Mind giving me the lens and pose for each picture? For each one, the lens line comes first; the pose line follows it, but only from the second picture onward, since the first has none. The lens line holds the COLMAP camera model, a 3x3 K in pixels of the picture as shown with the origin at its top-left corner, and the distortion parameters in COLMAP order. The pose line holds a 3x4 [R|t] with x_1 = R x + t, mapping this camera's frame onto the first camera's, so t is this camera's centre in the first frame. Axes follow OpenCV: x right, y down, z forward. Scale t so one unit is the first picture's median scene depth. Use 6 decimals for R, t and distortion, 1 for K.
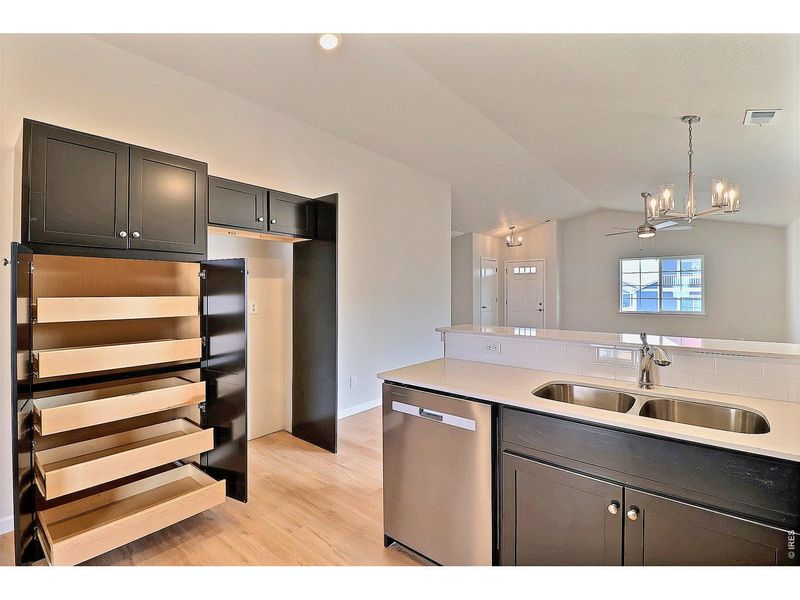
lens RADIAL K [[374.0, 0, 402.7], [0, 374.0, 288.6], [0, 0, 1]] dist [0.000283, -0.013890]
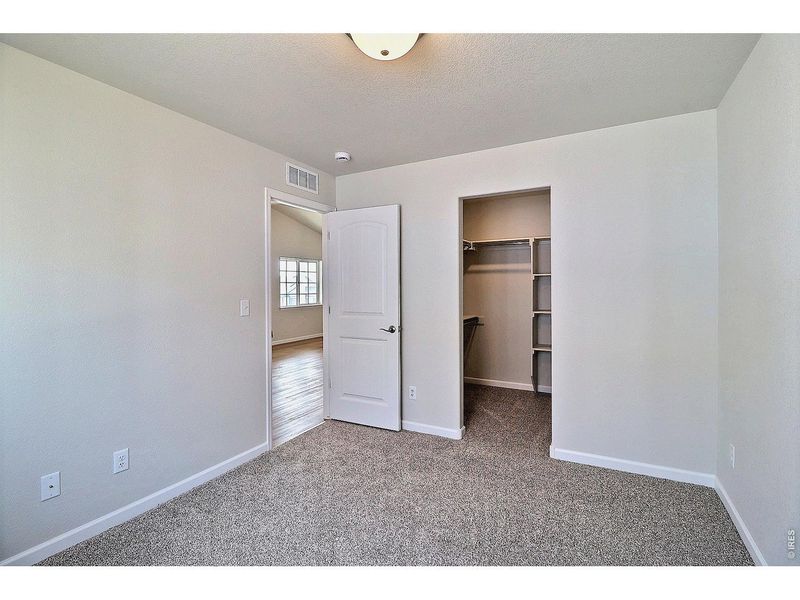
lens RADIAL K [[374.0, 0, 402.7], [0, 374.0, 288.6], [0, 0, 1]] dist [0.000283, -0.013890]
pose [[-0.186986, -0.002372, 0.982360, -1.387007], [-0.001244, 0.999997, 0.002178, 0.016602], [-0.982362, -0.000815, -0.186989, 2.184131]]
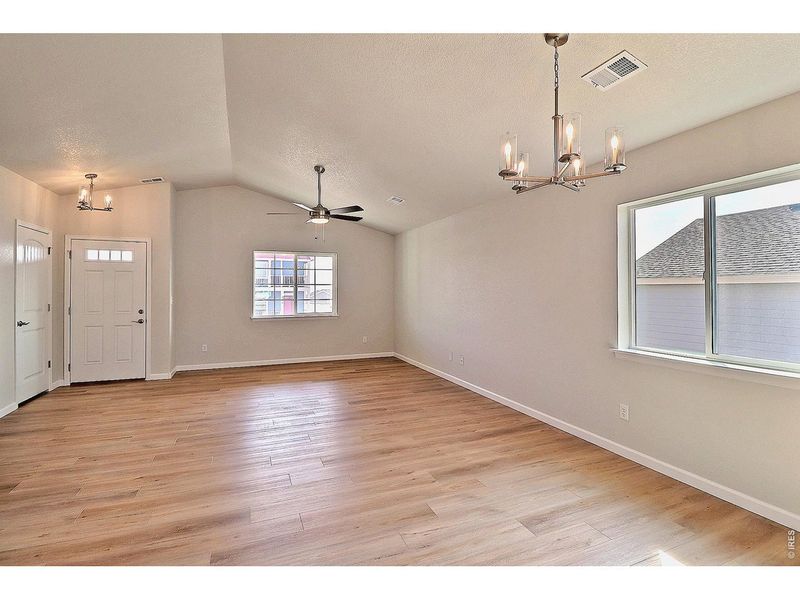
lens RADIAL K [[380.2, 0, 403.6], [0, 380.2, 289.8], [0, 0, 1]] dist [0.000824, -0.014839]
pose [[0.471237, 0.004013, 0.881998, 0.050442], [-0.008297, 0.999966, -0.000117, 0.003717], [-0.881968, -0.007263, 0.471254, 0.857268]]
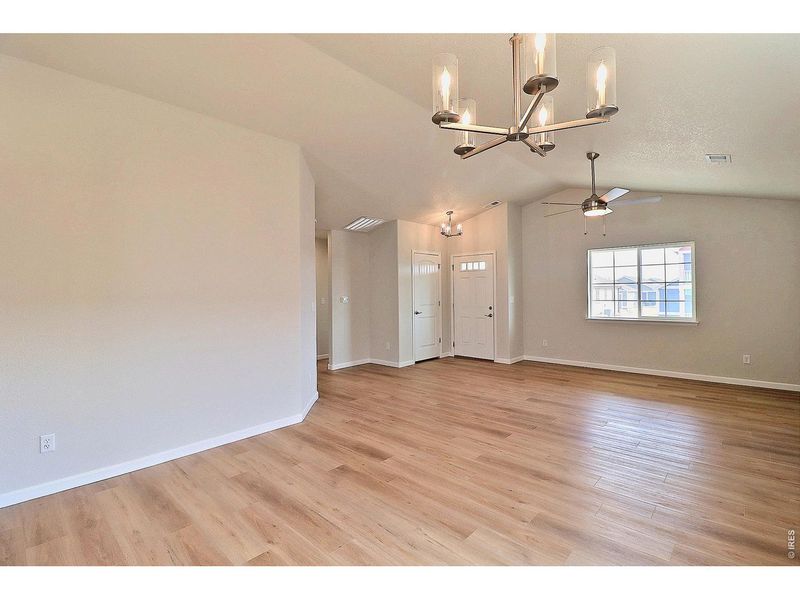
lens RADIAL K [[374.0, 0, 402.7], [0, 374.0, 288.6], [0, 0, 1]] dist [0.000283, -0.013890]
pose [[0.998379, -0.009722, -0.056084, 0.611303], [0.009713, 0.999953, -0.000421, -0.005243], [0.056085, -0.000125, 0.998426, 0.509323]]
